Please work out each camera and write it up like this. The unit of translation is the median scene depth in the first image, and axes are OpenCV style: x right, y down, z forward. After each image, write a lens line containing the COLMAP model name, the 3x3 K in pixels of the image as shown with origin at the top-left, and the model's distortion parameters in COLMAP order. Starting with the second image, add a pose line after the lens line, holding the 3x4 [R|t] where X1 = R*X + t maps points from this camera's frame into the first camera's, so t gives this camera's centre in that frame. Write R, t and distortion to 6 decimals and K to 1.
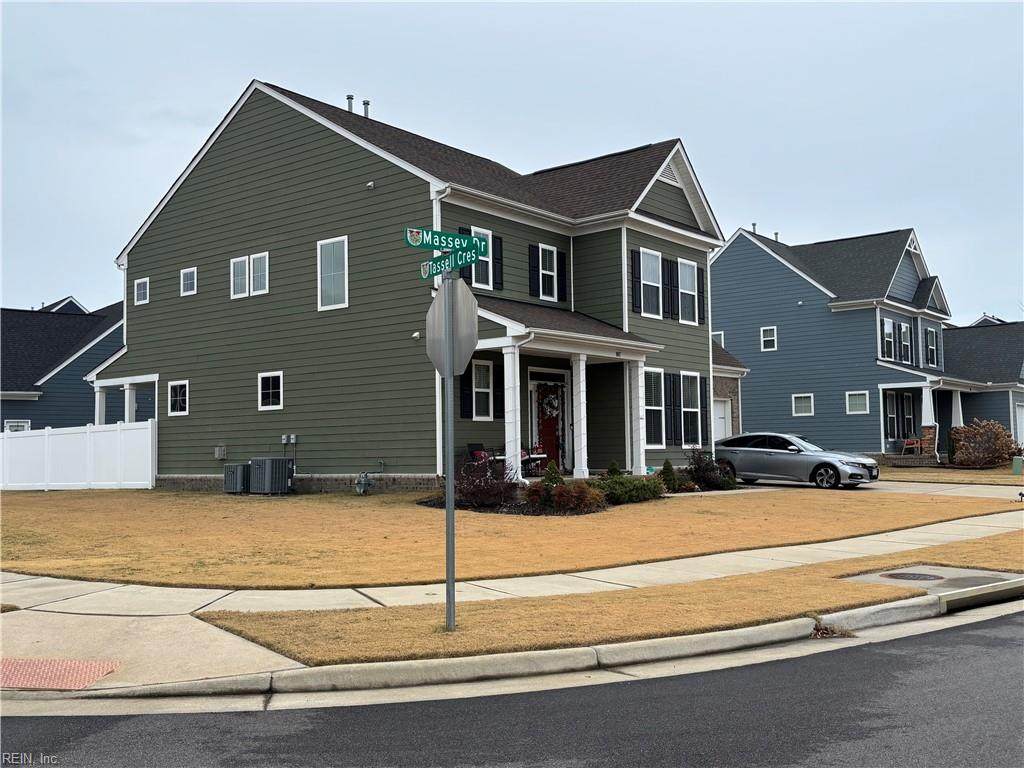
lens RADIAL K [[1026.9, 0, 512.0], [0, 1026.9, 384.0], [0, 0, 1]] dist [0.008930, 0.002841]
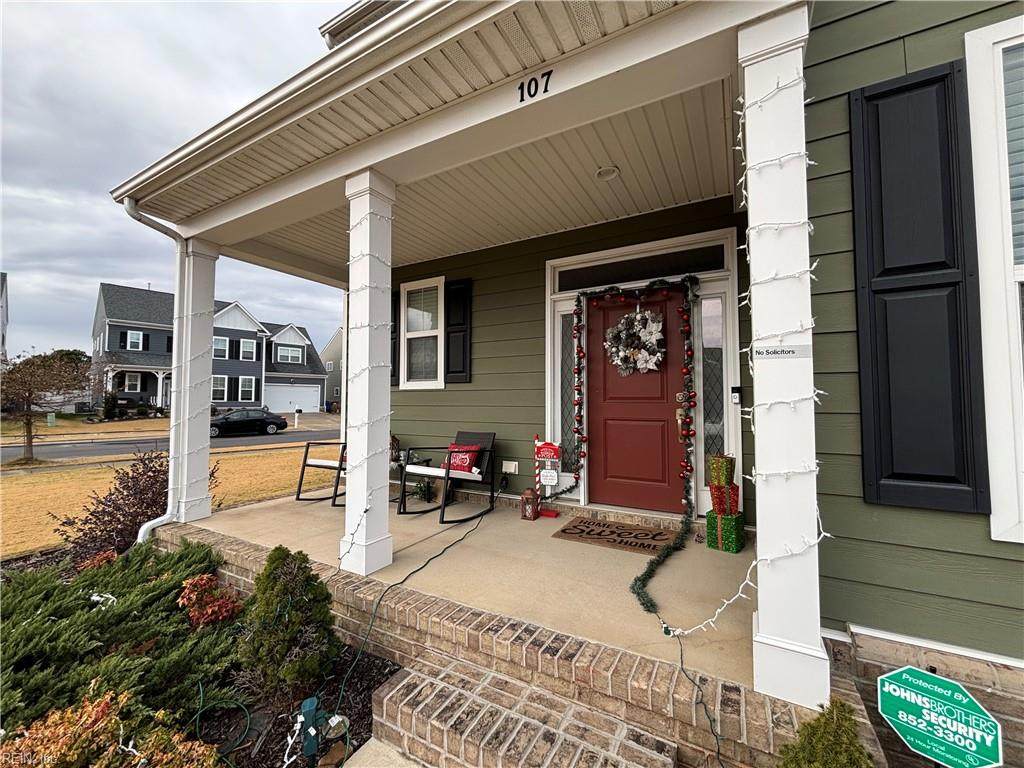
lens RADIAL K [[410.0, 0, 512.0], [0, 410.0, 384.0], [0, 0, 1]] dist [0.000499, 0.000016]
pose [[0.160352, -0.027441, -0.986678, 0.174549], [0.059388, 0.998071, -0.018107, 0.035526], [0.985272, -0.055694, 0.161672, 0.898454]]
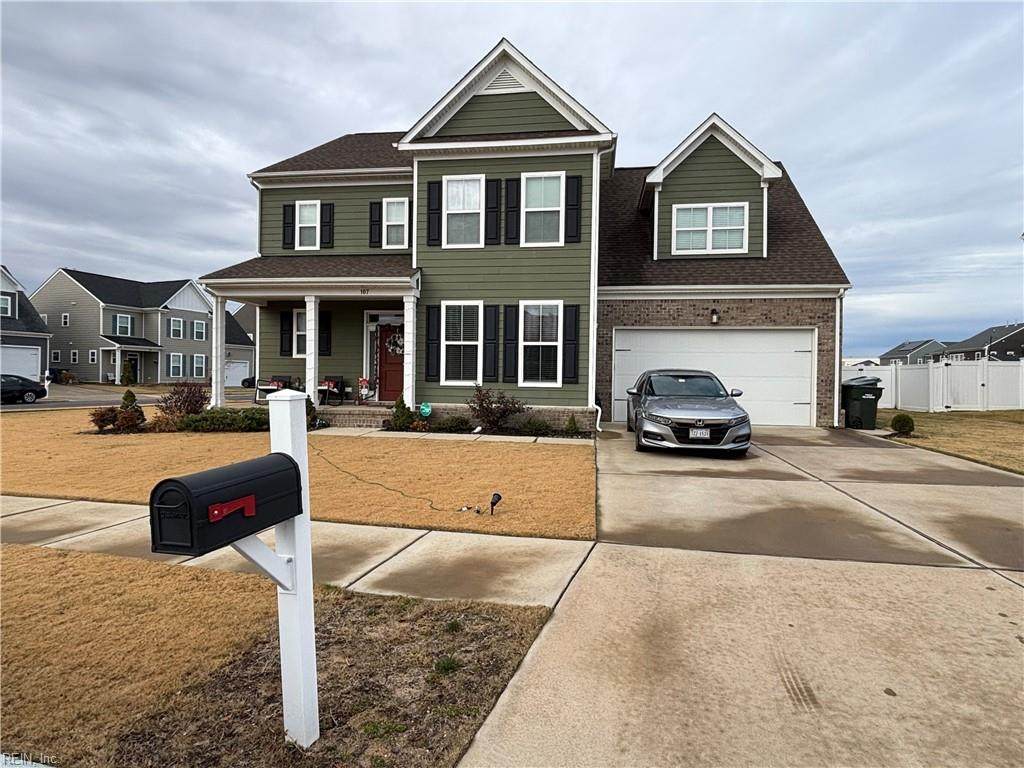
lens RADIAL K [[607.1, 0, 512.0], [0, 607.1, 384.0], [0, 0, 1]] dist [0.022604, -0.000031]
pose [[0.491162, 0.025529, -0.870694, 0.651899], [0.033794, 0.998259, 0.048332, 0.035548], [0.870413, -0.053163, 0.489444, 0.758887]]
